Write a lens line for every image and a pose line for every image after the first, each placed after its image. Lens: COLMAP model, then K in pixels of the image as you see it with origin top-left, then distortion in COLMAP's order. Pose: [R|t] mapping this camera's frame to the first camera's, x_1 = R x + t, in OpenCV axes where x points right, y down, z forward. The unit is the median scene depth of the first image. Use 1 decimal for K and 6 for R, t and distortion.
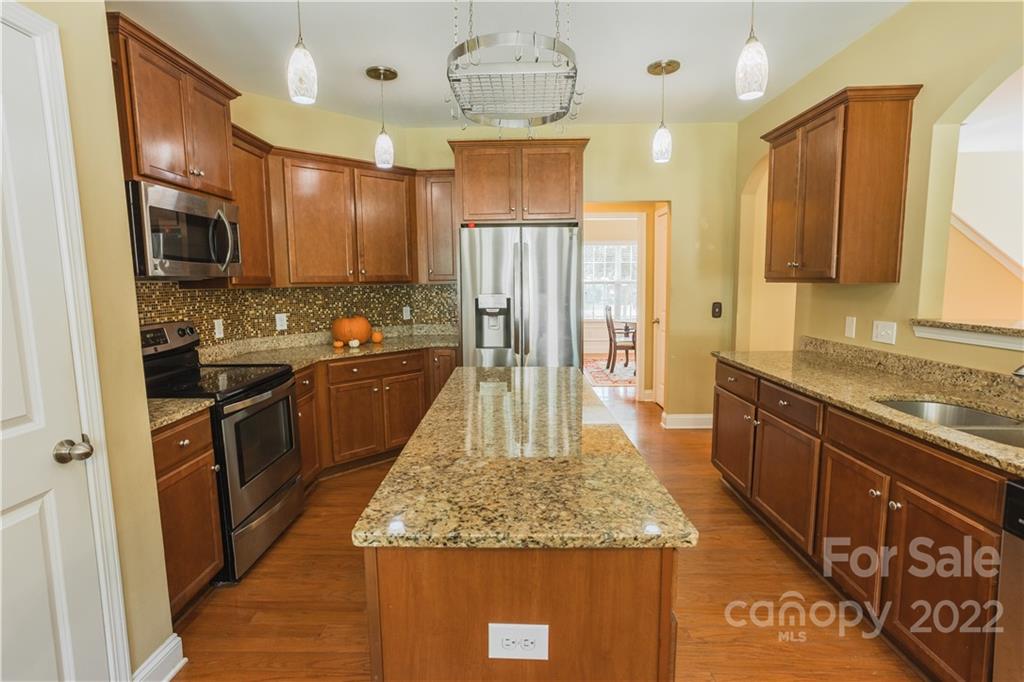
lens RADIAL K [[530.9, 0, 512.0], [0, 530.9, 341.0], [0, 0, 1]] dist [-0.000837, 0.000459]
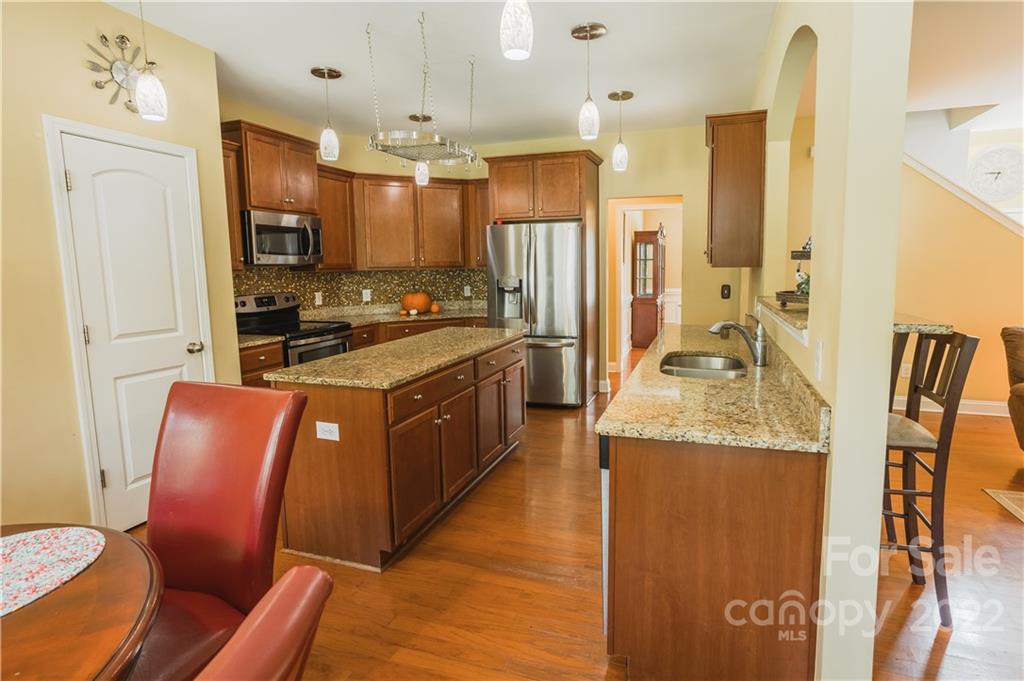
lens RADIAL K [[516.2, 0, 503.0], [0, 516.2, 325.9], [0, 0, 1]] dist [-0.031000, 0.000196]
pose [[0.956484, 0.031966, -0.290029, 0.329779], [-0.030625, 0.999489, 0.009161, 0.022515], [0.290173, 0.000120, 0.956974, -0.207736]]
